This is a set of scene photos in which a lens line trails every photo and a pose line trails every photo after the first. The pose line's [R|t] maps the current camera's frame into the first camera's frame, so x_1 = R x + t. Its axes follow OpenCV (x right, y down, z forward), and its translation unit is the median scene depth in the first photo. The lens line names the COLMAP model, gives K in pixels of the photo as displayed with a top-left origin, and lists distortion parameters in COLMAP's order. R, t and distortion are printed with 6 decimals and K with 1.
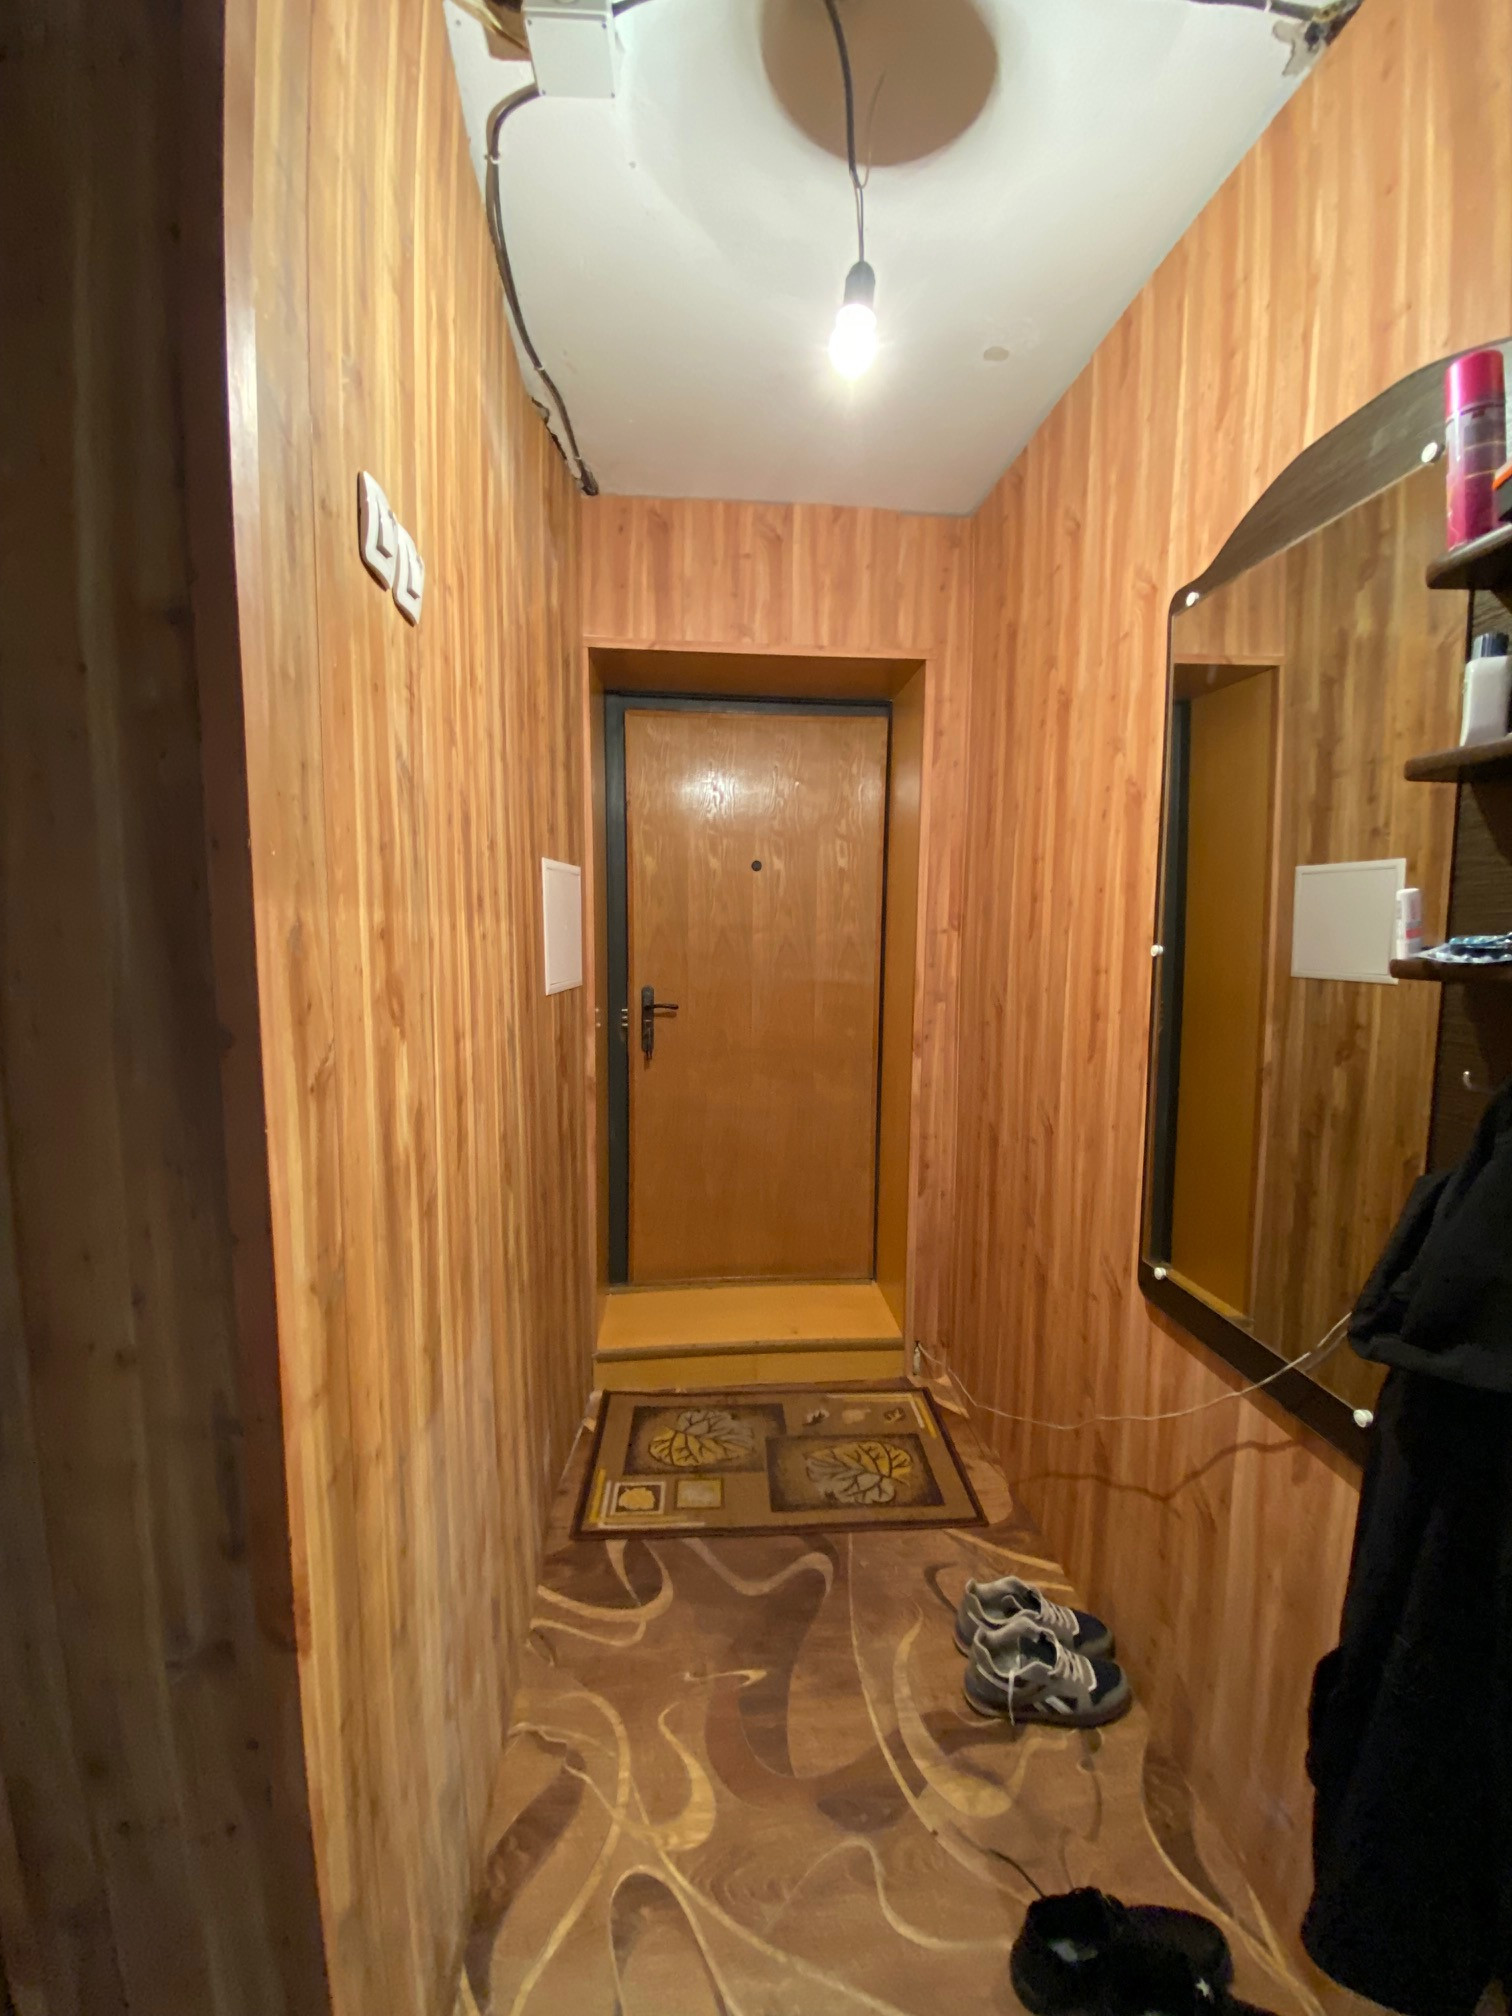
lens RADIAL K [[818.8, 0, 767.1], [0, 818.8, 1004.0], [0, 0, 1]] dist [0.007304, -0.011269]
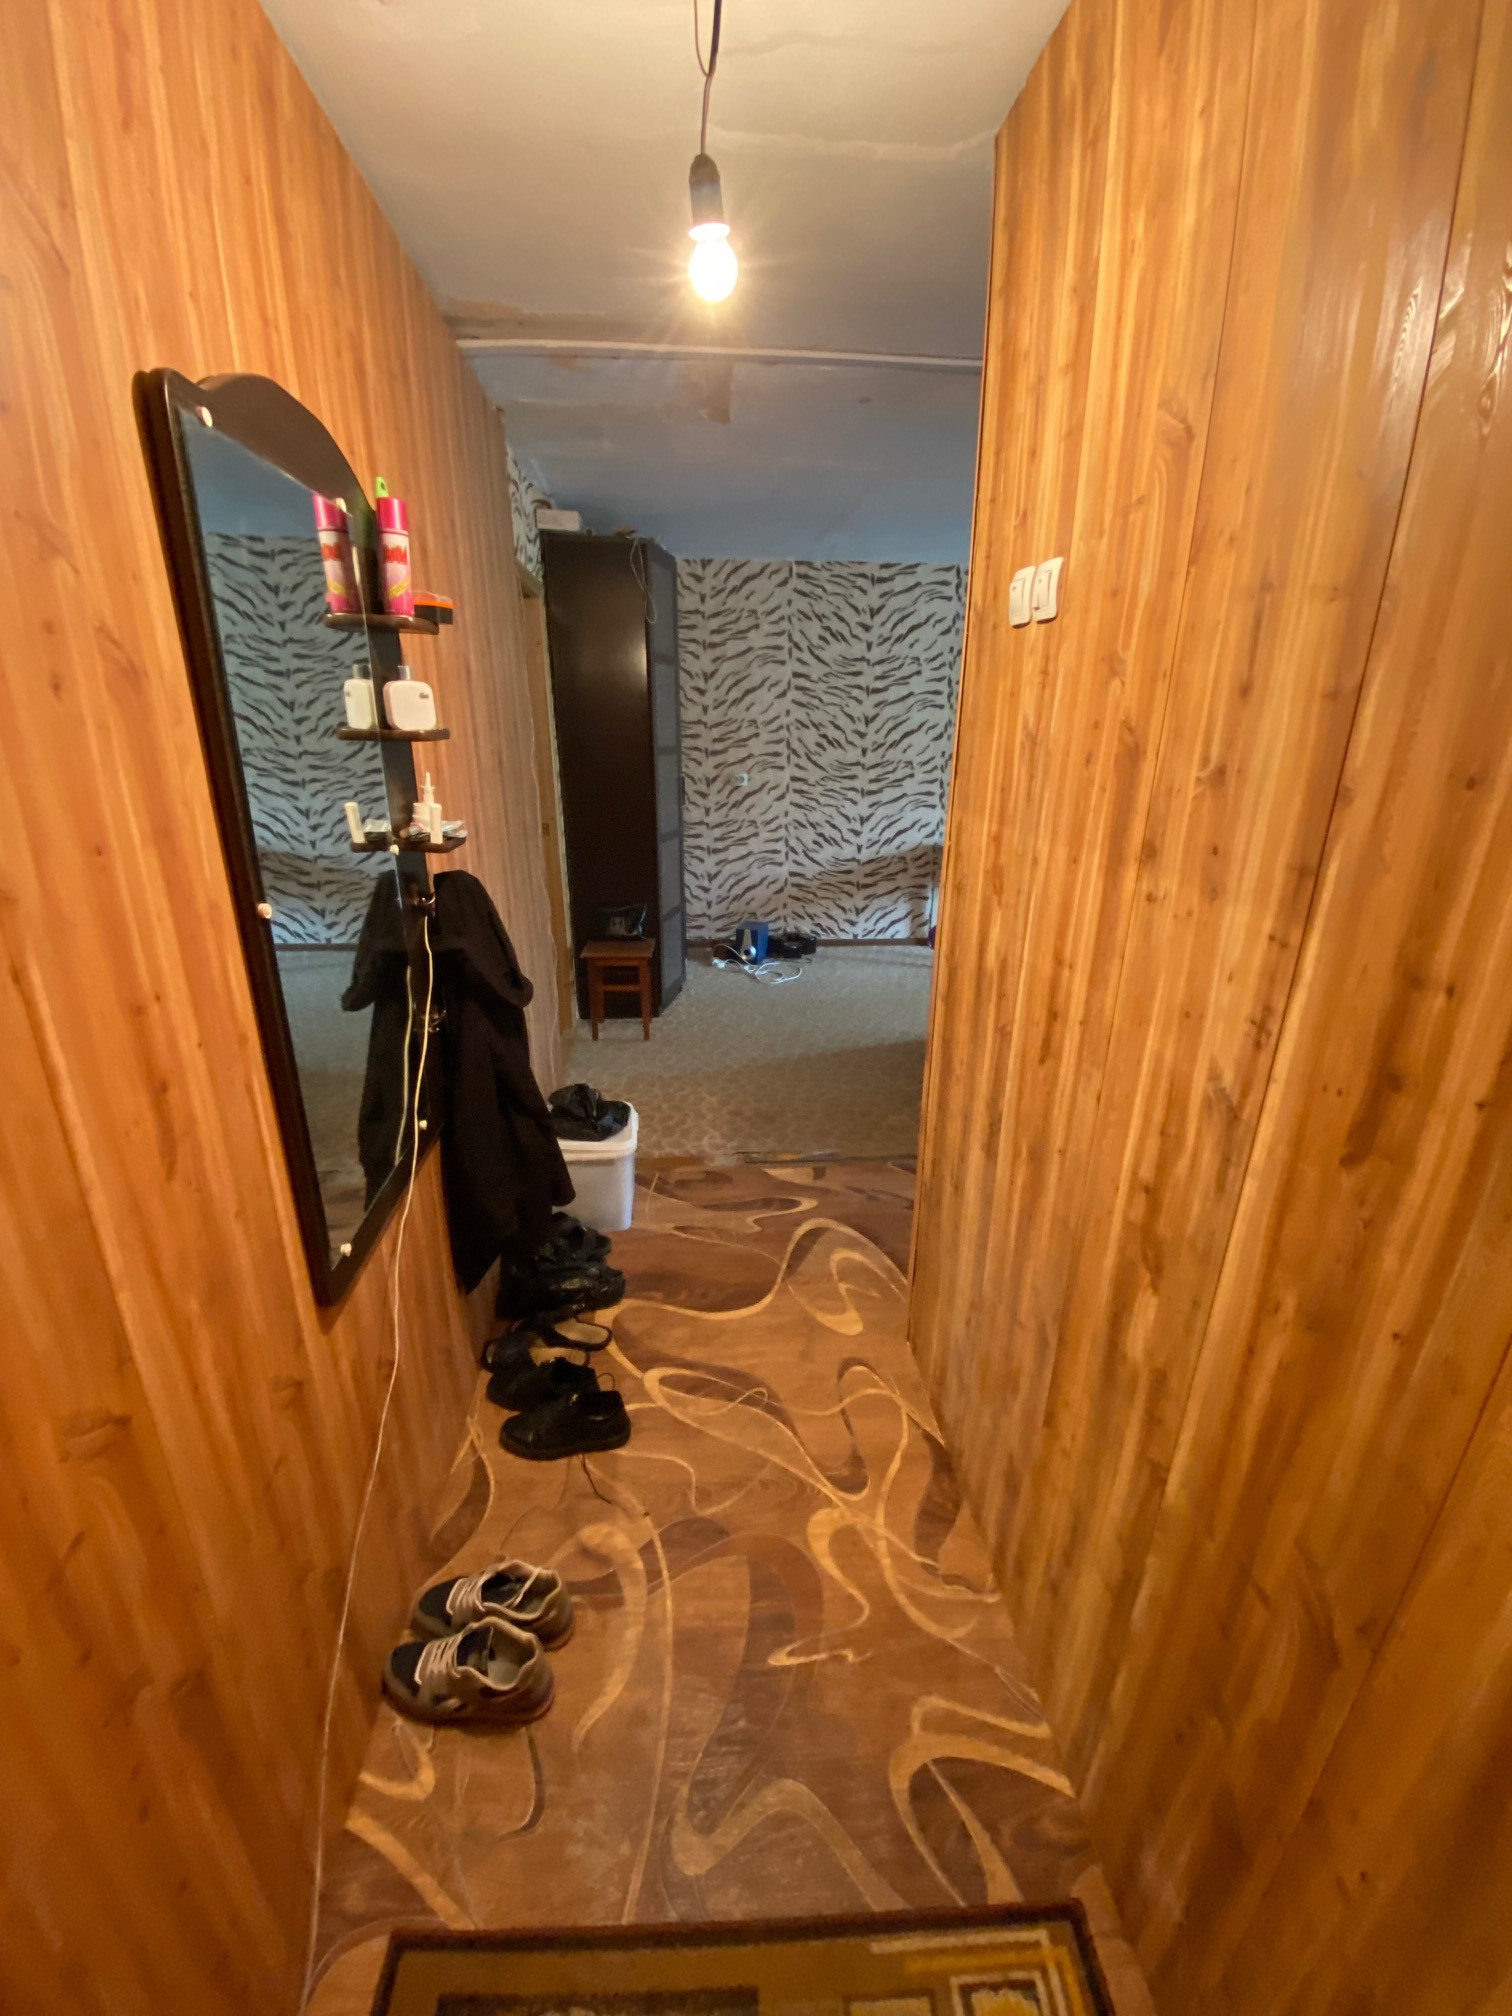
lens RADIAL K [[818.8, 0, 757.9], [0, 818.8, 1007.0], [0, 0, 1]] dist [0.007304, -0.011269]
pose [[-0.999755, -0.018427, 0.012225, 0.014925], [-0.011554, 0.906649, 0.421728, -0.300606], [-0.018855, 0.421484, -0.906640, 1.672143]]
